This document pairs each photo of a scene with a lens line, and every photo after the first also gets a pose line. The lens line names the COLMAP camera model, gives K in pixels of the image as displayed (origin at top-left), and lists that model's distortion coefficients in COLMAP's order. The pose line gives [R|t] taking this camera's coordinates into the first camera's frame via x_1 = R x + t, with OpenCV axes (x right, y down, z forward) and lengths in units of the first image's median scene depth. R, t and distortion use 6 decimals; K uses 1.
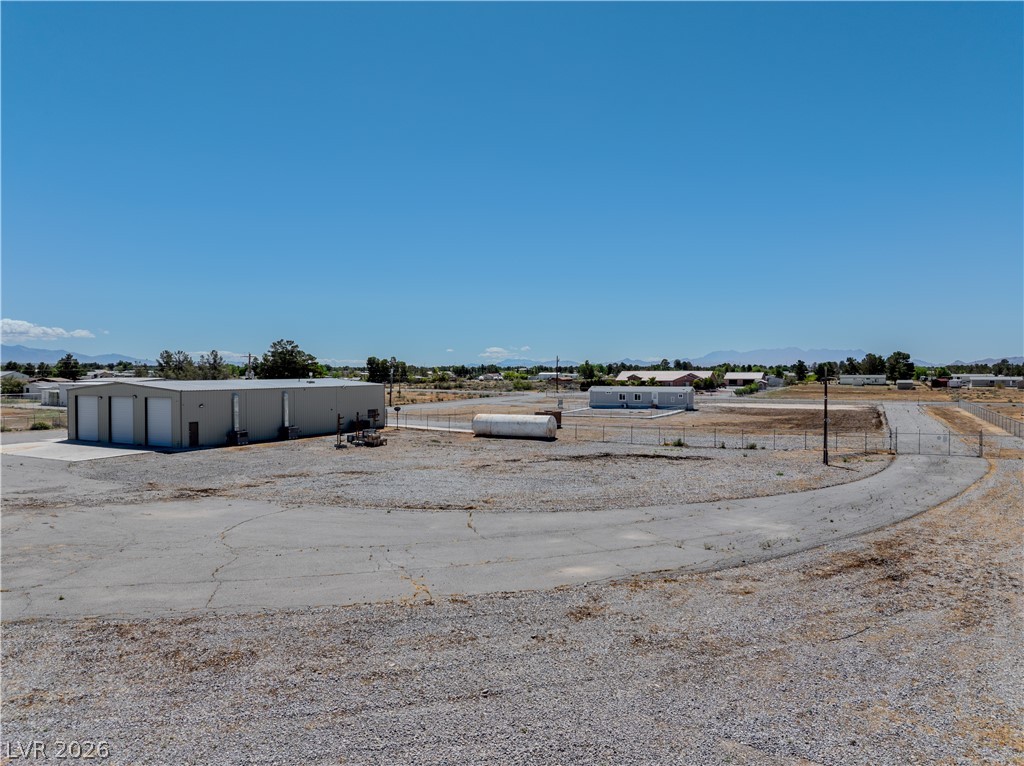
lens RADIAL K [[716.0, 0, 512.0], [0, 716.0, 383.0], [0, 0, 1]] dist [-0.006576, -0.004554]
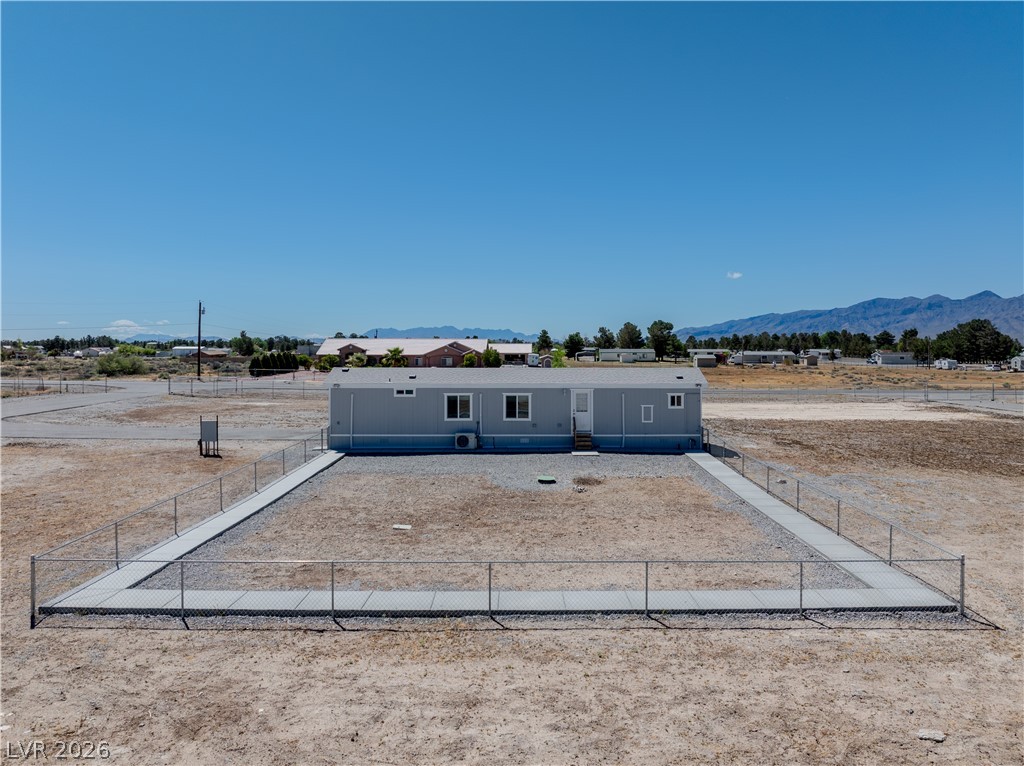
lens RADIAL K [[716.0, 0, 512.0], [0, 716.0, 383.0], [0, 0, 1]] dist [-0.006576, -0.004554]
pose [[0.890313, -0.017036, 0.455029, 0.022684], [0.003115, 0.999504, 0.031327, 0.000799], [-0.455337, -0.026473, 0.889925, 0.342594]]
